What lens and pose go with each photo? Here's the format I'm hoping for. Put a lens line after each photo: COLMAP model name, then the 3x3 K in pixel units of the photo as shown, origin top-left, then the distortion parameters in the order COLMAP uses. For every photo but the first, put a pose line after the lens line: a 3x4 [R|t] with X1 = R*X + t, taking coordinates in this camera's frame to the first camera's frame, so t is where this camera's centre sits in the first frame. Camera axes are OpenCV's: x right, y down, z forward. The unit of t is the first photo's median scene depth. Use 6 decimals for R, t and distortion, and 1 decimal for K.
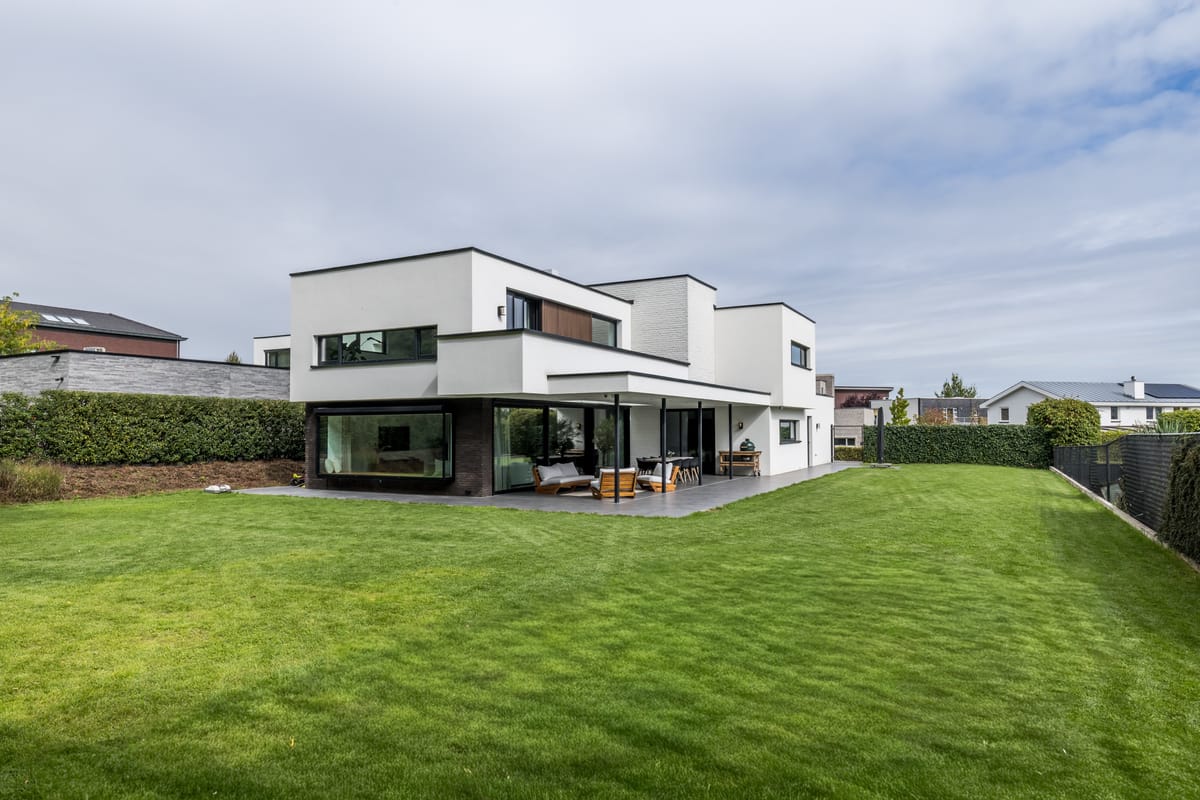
lens RADIAL K [[673.6, 0, 600.0], [0, 673.6, 400.0], [0, 0, 1]] dist [-0.001838, 0.001149]
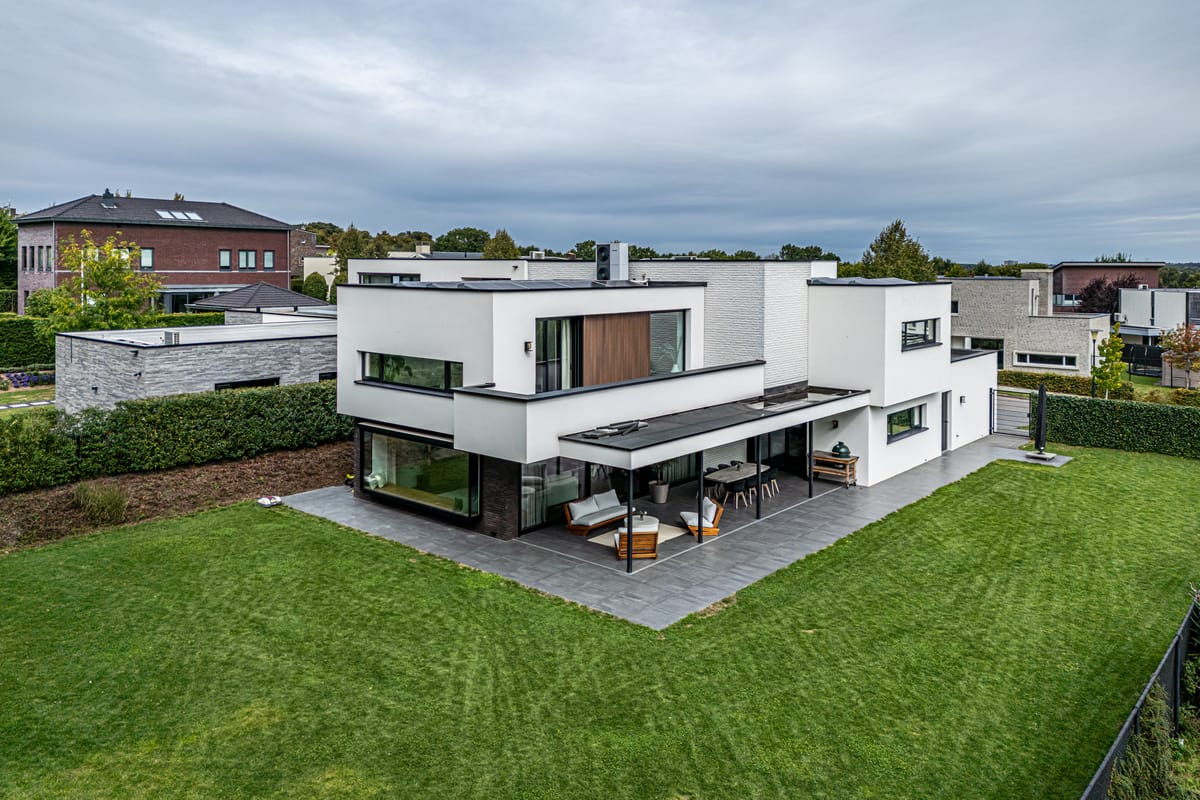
lens RADIAL K [[800.2, 0, 600.8], [0, 800.2, 298.7], [0, 0, 1]] dist [0.048550, -0.002597]
pose [[0.977696, 0.018193, -0.209236, 0.158071], [-0.007087, 0.998532, 0.053705, -0.216863], [0.209906, -0.051025, 0.976389, -0.073159]]
